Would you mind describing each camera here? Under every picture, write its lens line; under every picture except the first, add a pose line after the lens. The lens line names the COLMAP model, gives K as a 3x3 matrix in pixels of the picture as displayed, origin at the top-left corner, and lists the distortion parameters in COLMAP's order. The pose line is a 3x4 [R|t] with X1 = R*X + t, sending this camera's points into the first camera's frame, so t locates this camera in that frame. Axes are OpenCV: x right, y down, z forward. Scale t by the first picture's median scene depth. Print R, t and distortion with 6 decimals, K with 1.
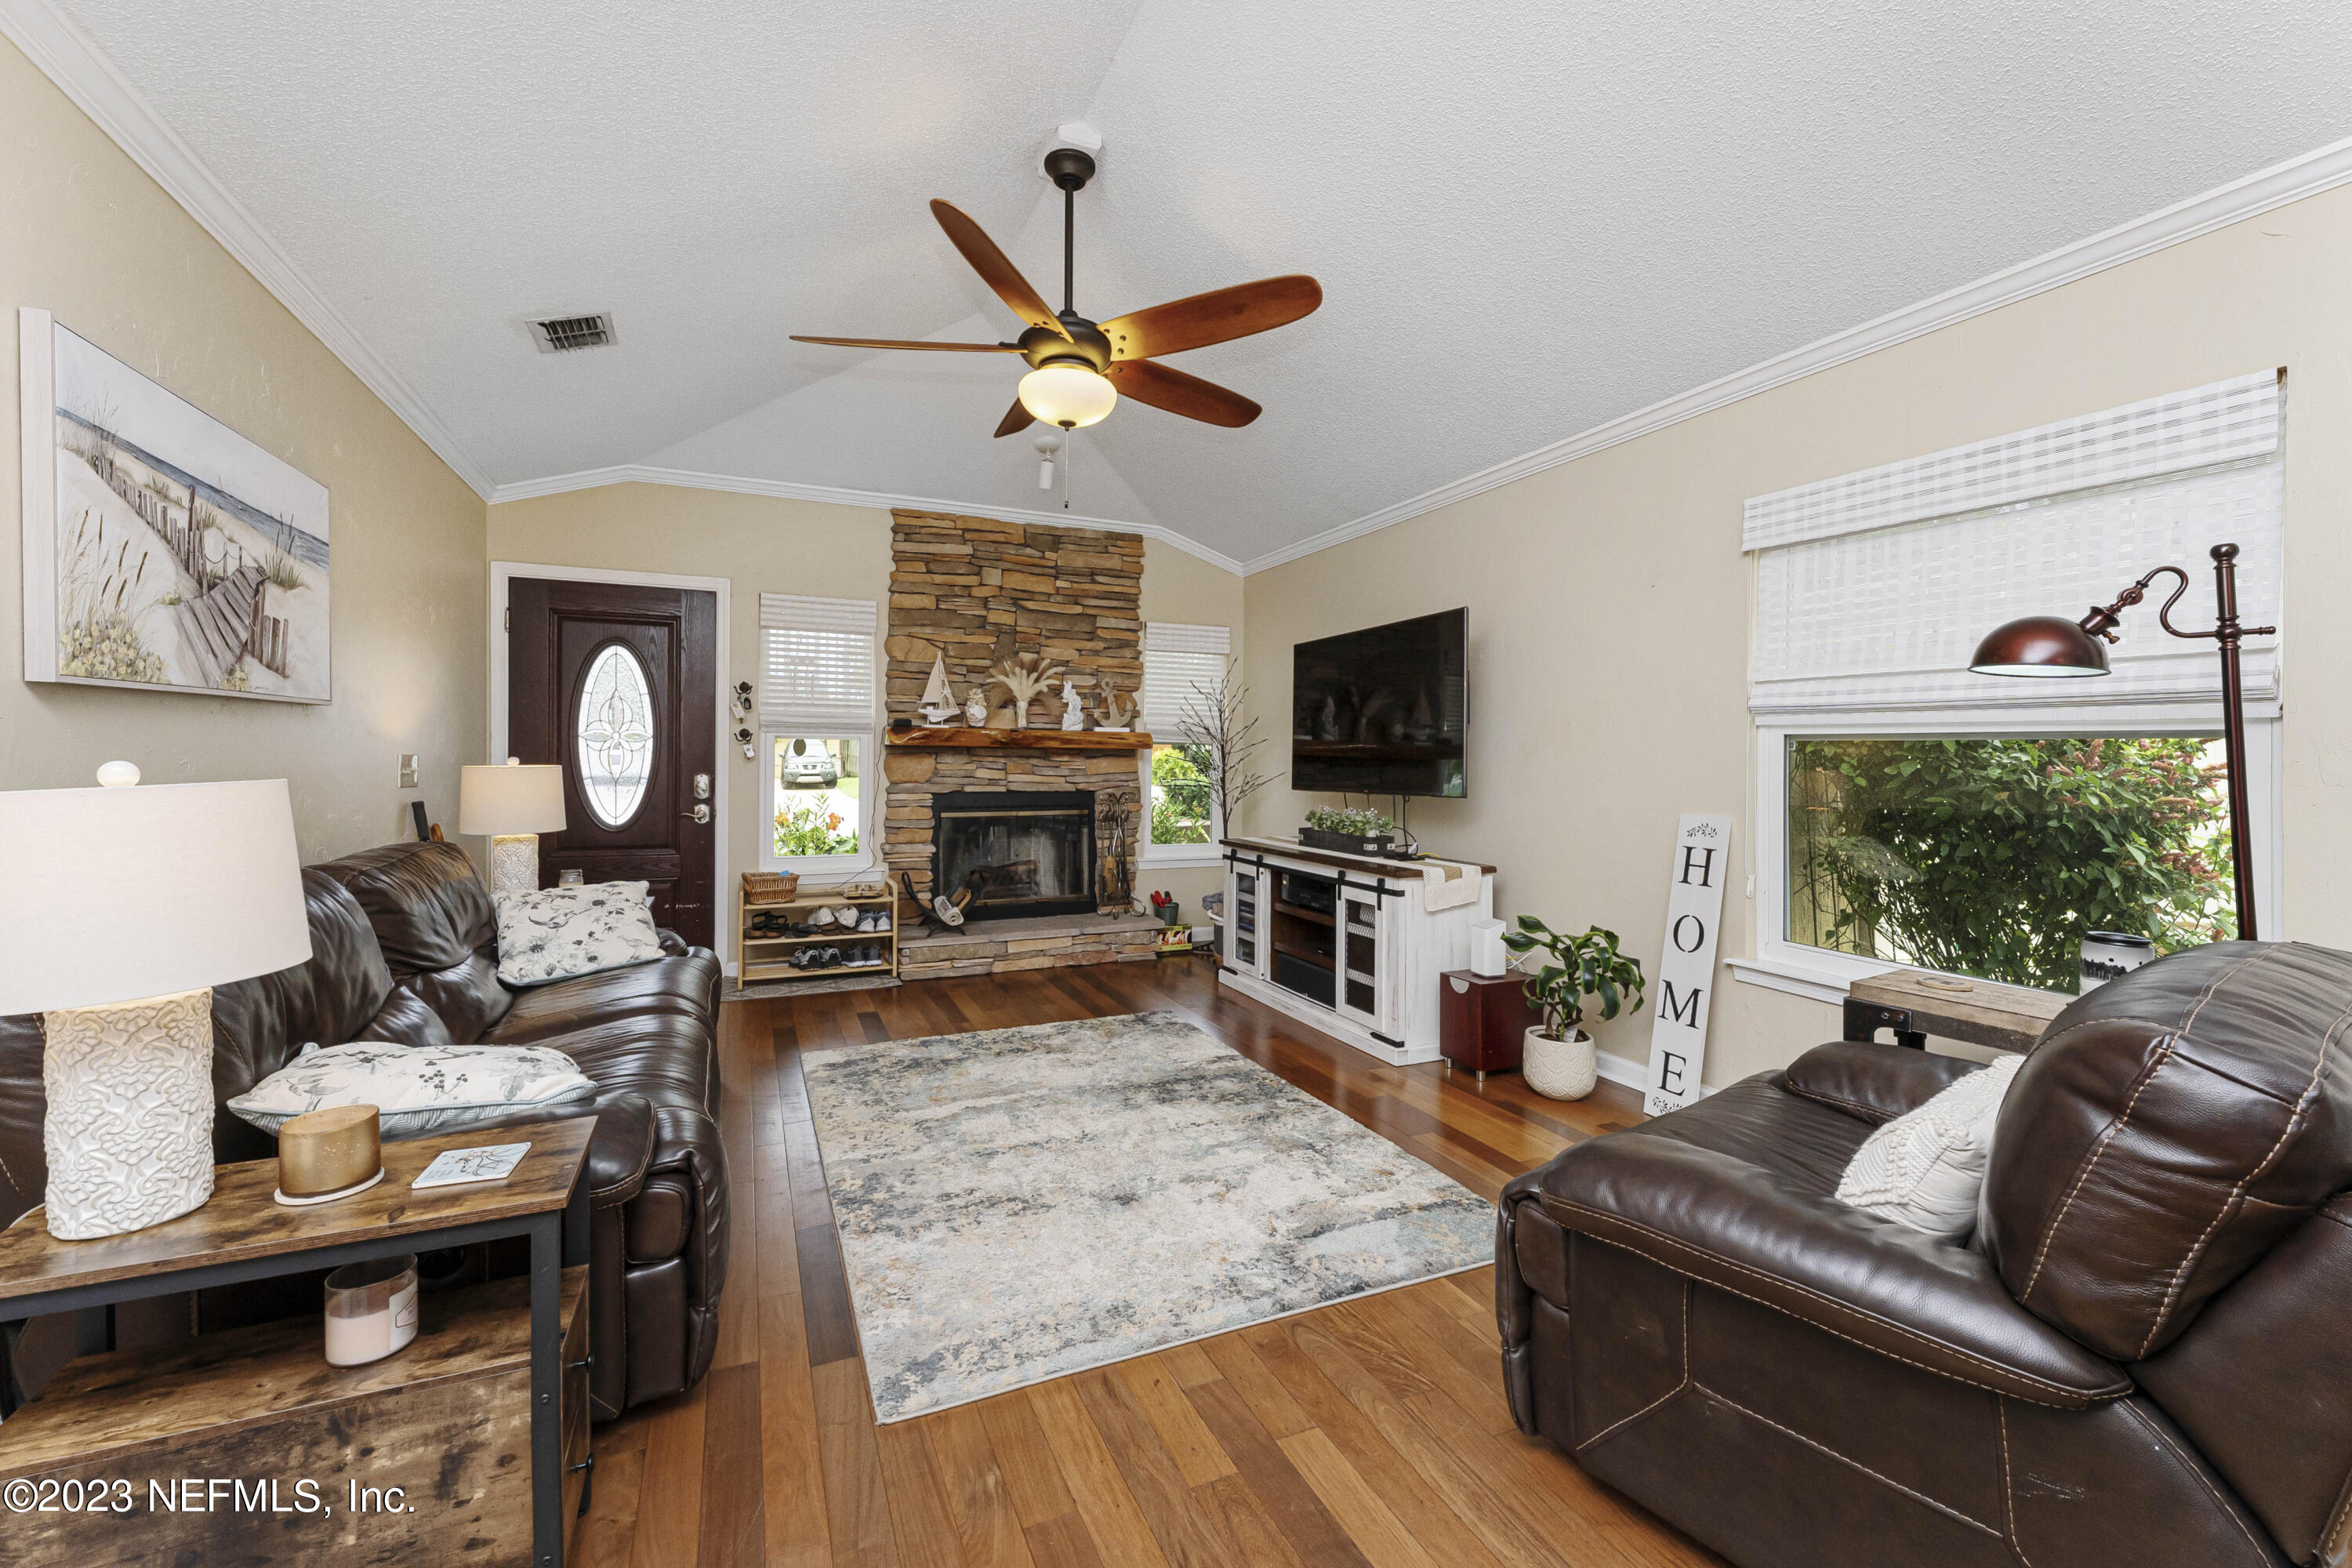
lens RADIAL K [[943.5, 0, 1178.3], [0, 943.5, 769.0], [0, 0, 1]] dist [-0.000570, -0.000108]
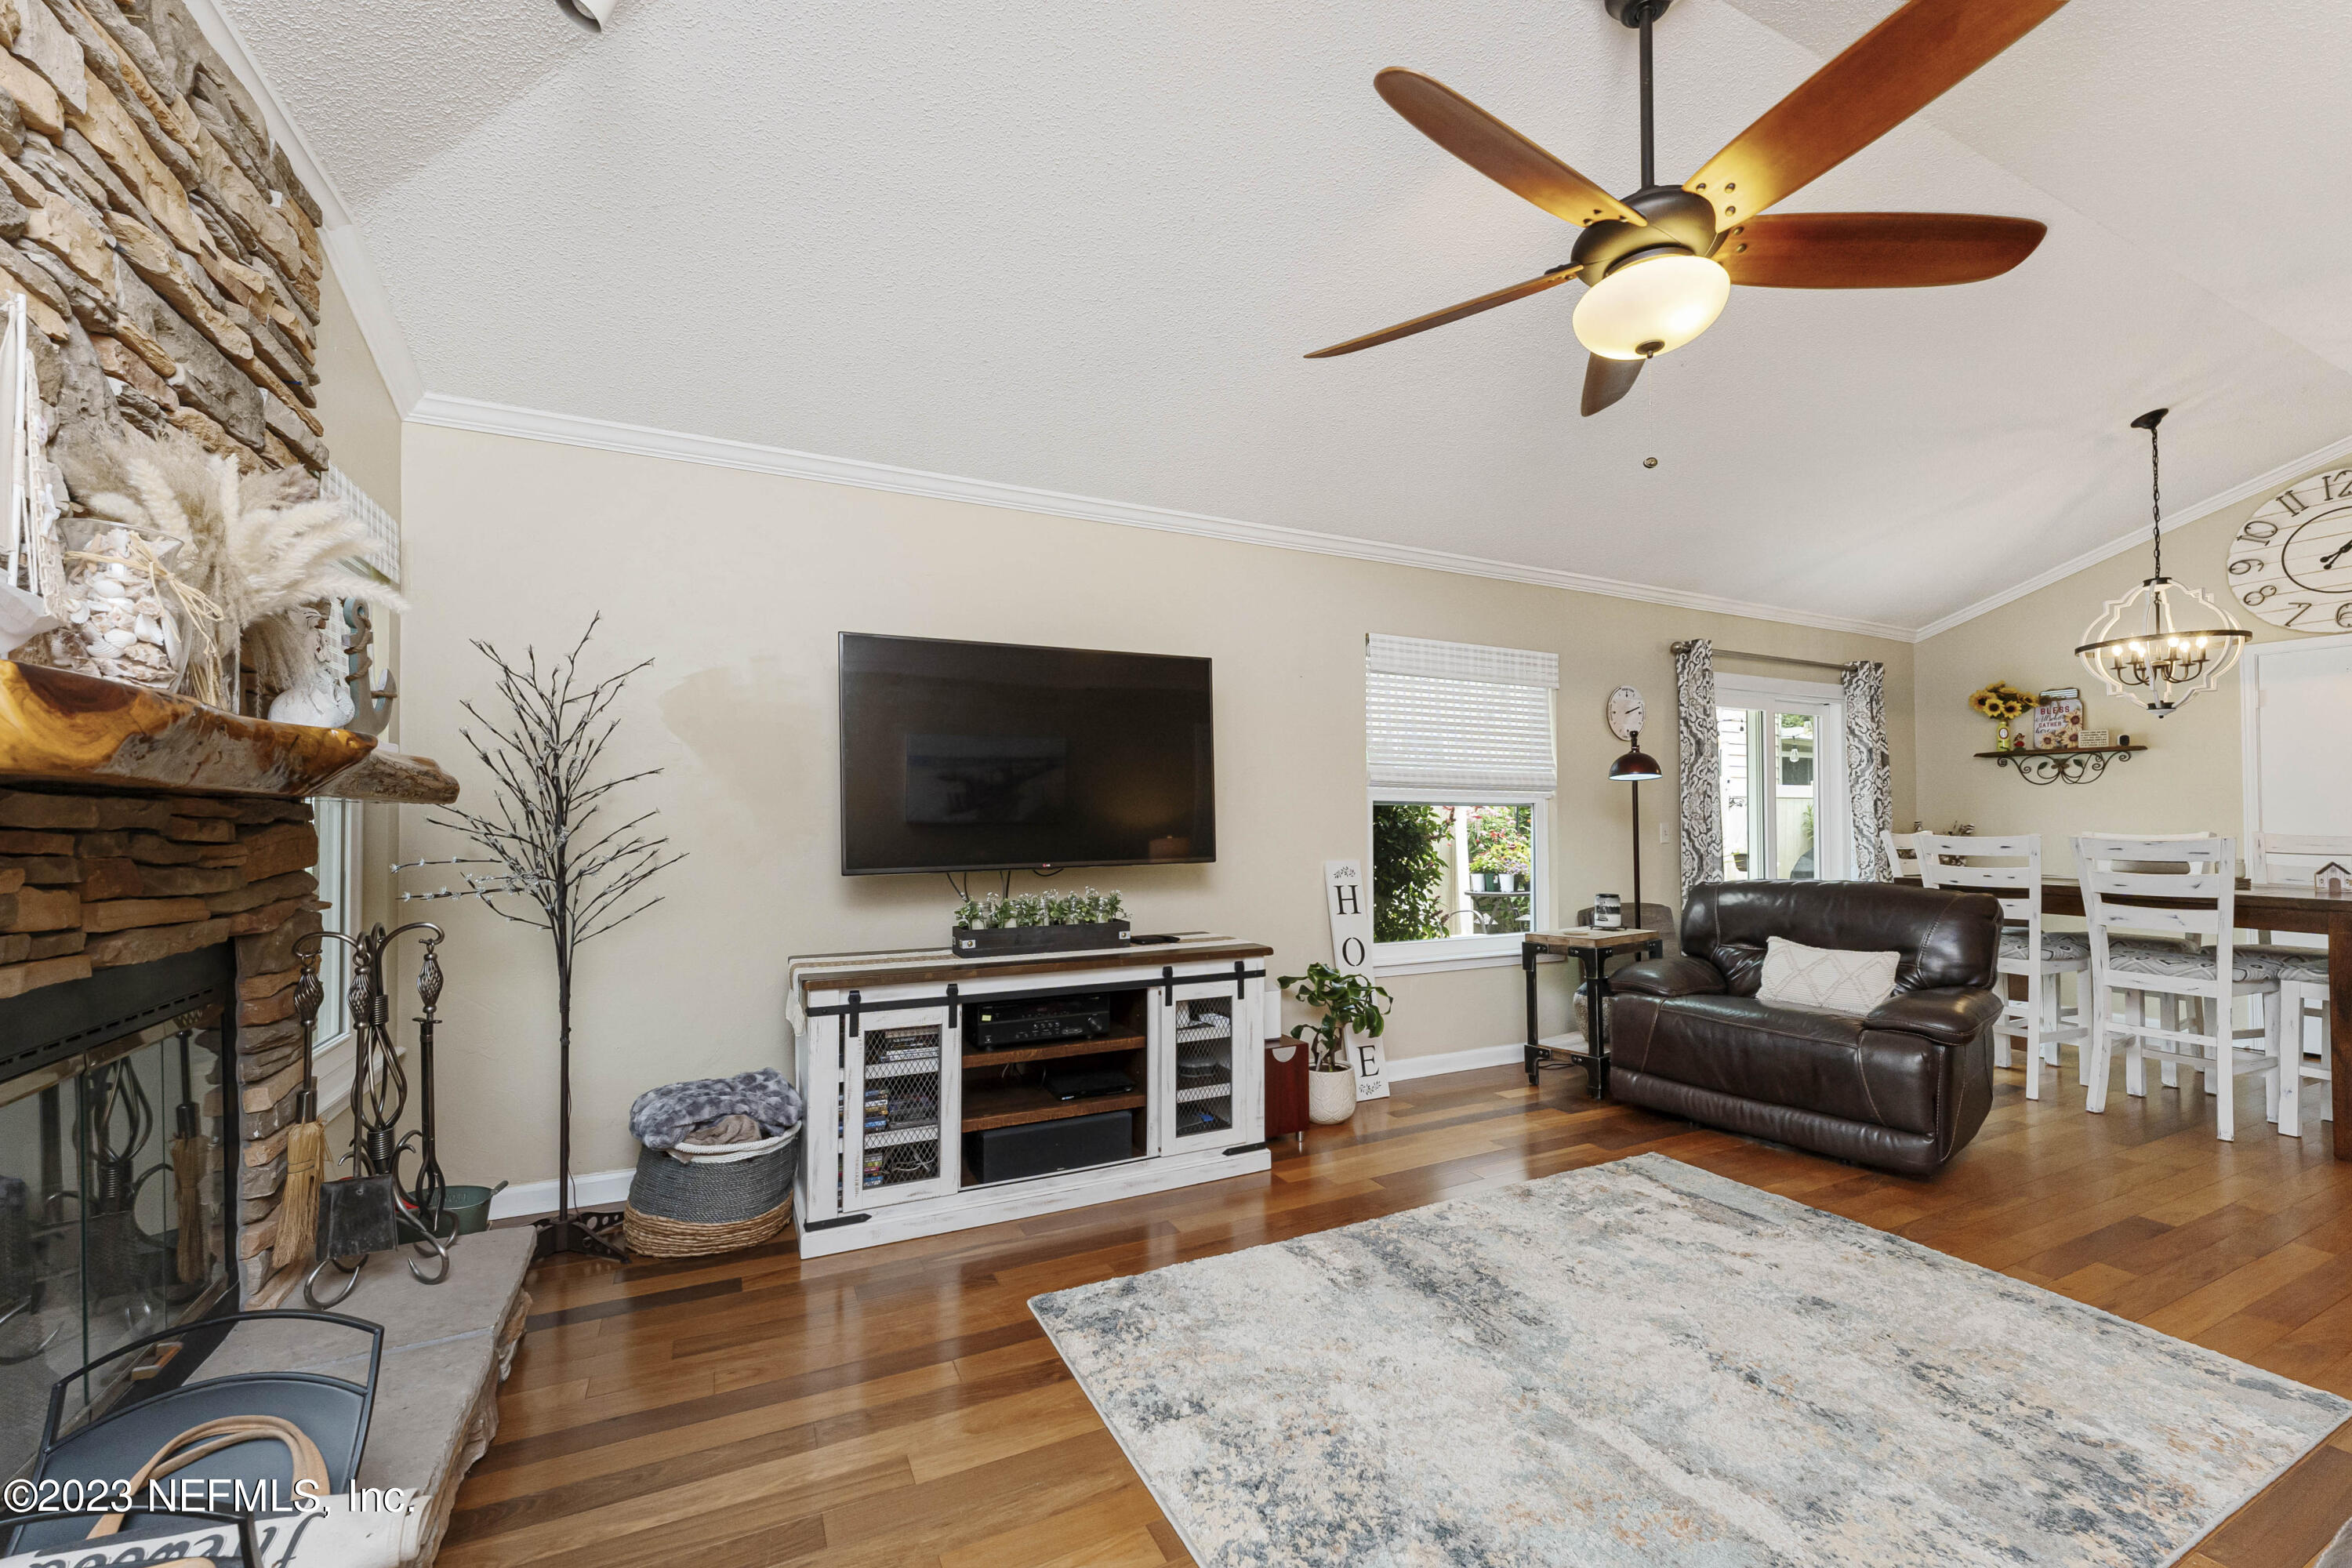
lens RADIAL K [[931.1, 0, 1166.3], [0, 931.1, 803.1], [0, 0, 1]] dist [0.001529, 0.000132]
pose [[-0.026756, 0.008547, 0.999605, -0.737369], [0.015161, 0.999852, -0.008144, -0.024679], [-0.999527, 0.014938, -0.026881, 1.282884]]
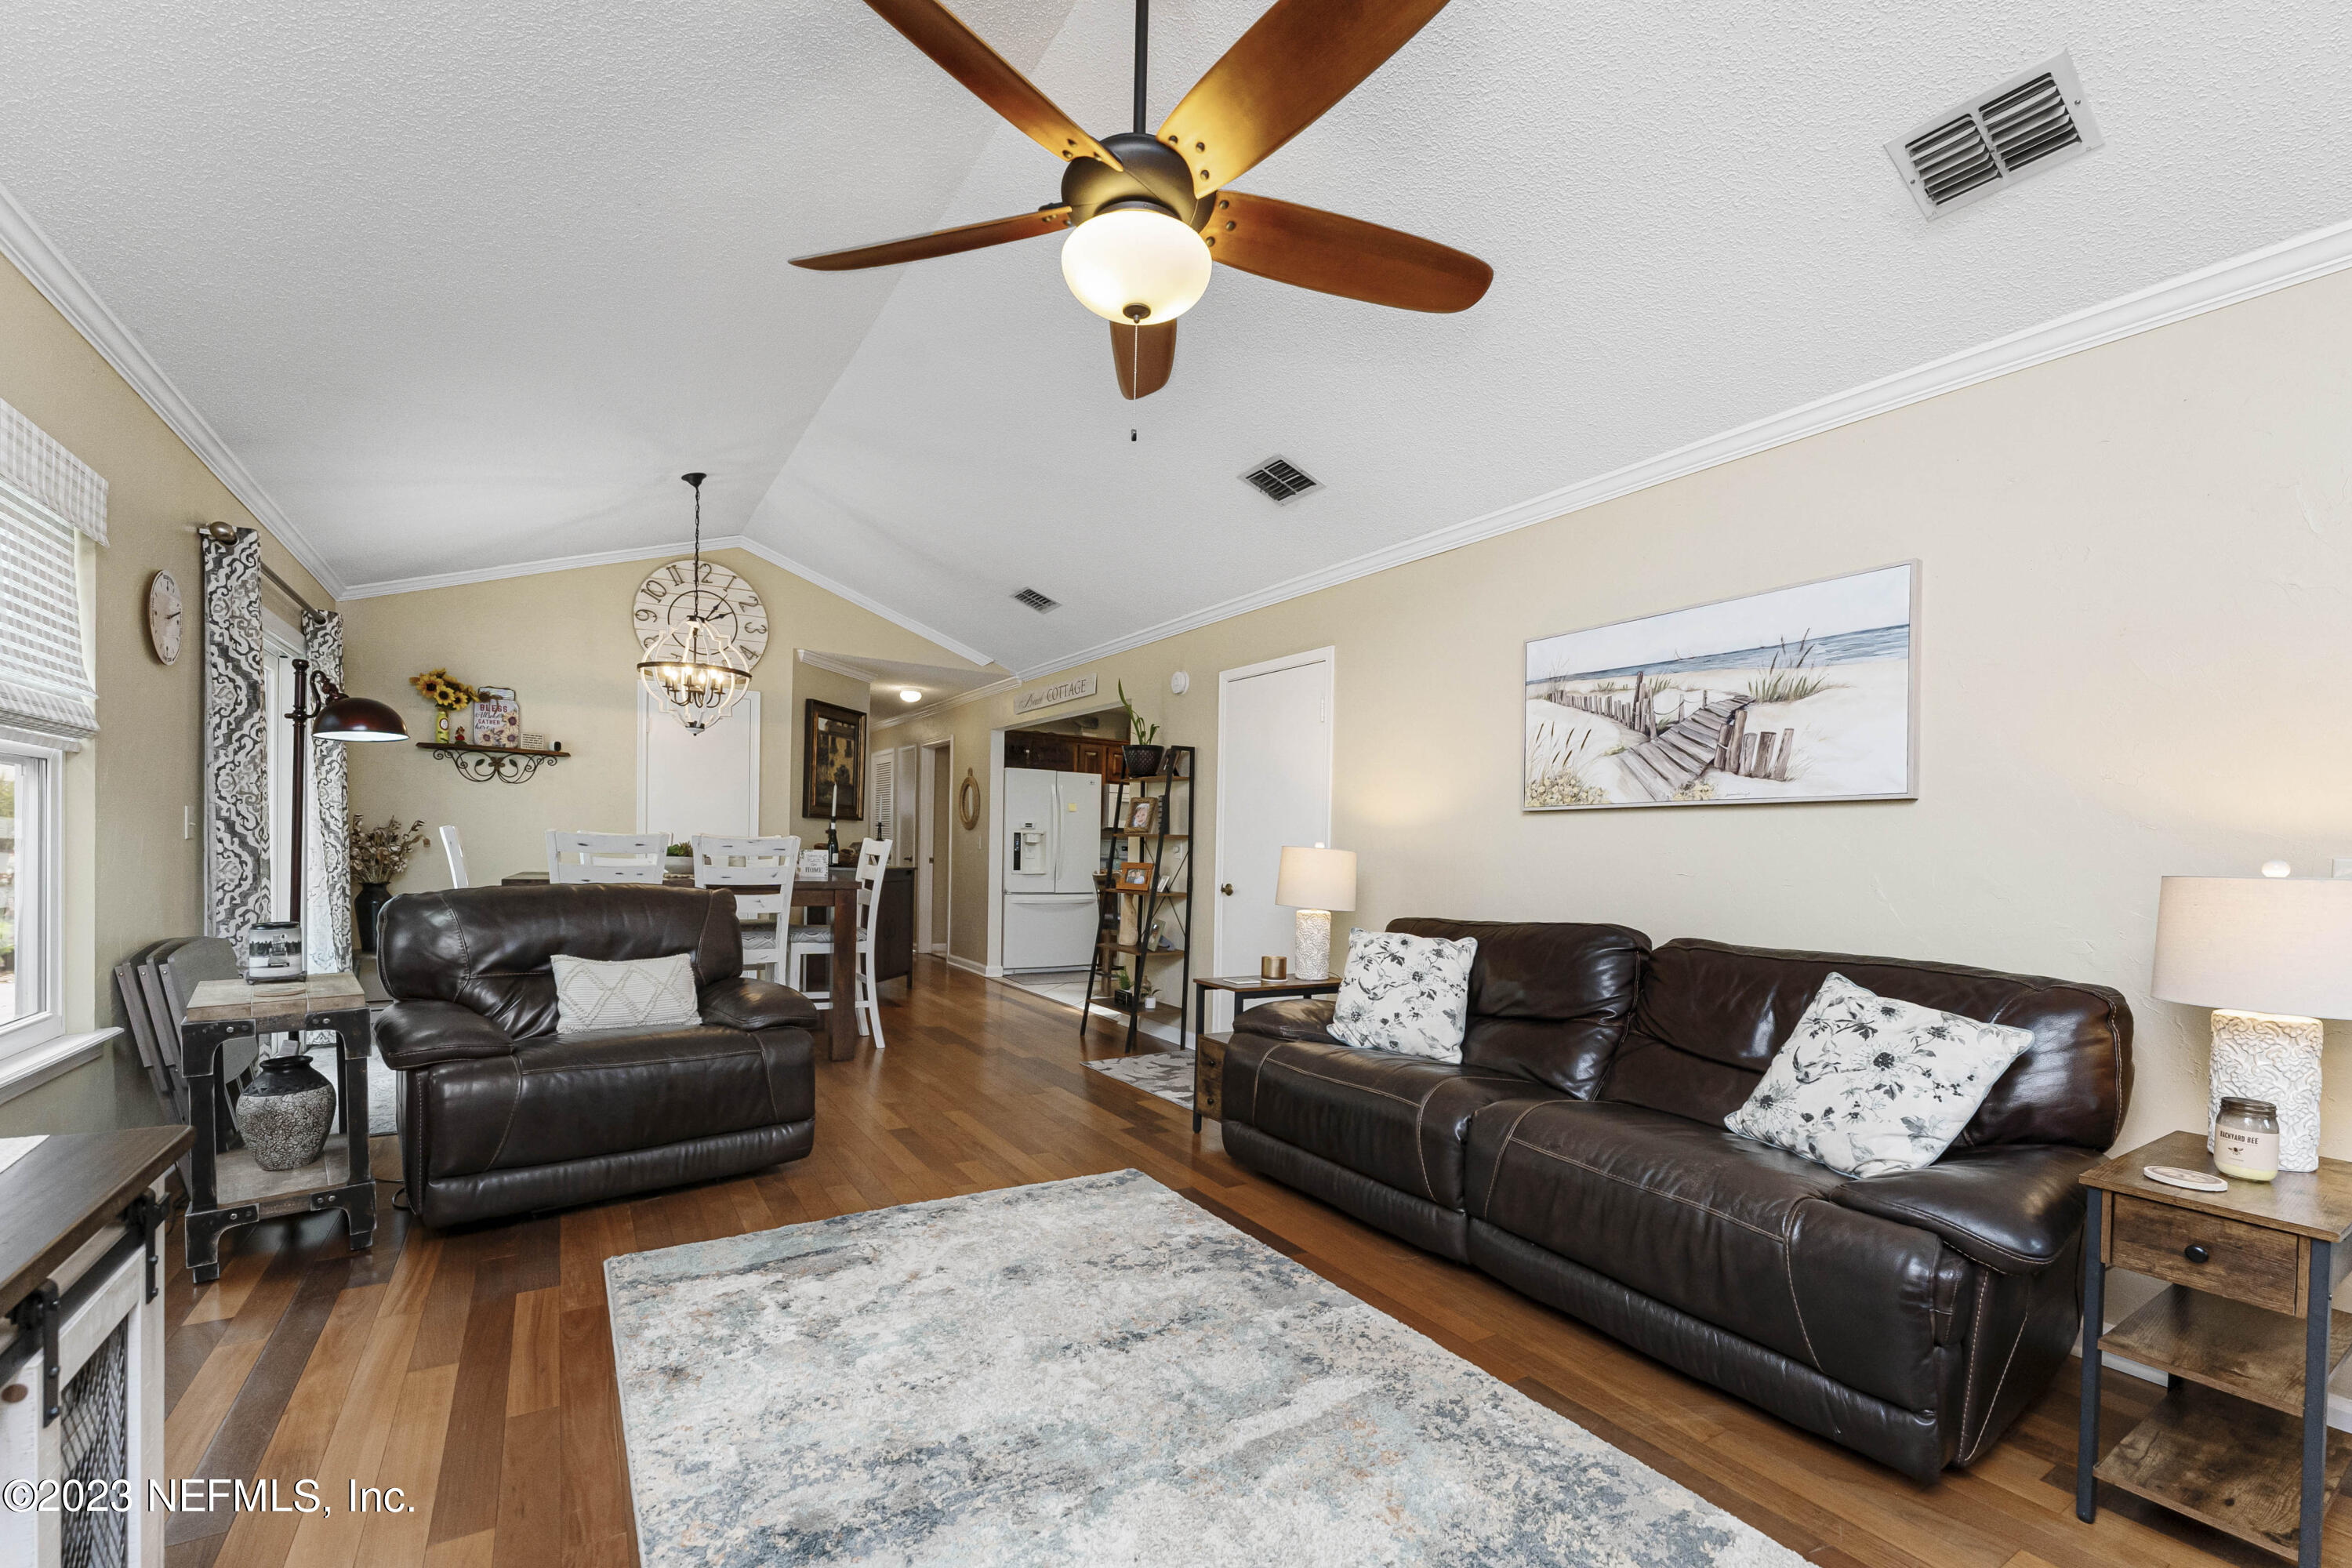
lens RADIAL K [[980.5, 0, 1174.0], [0, 980.5, 859.2], [0, 0, 1]] dist [-0.008624, 0.000111]
pose [[-0.989963, -0.035583, -0.136772, -0.051897], [-0.039637, 0.998848, 0.027033, -0.004621], [0.135652, 0.032183, -0.990234, 1.568394]]
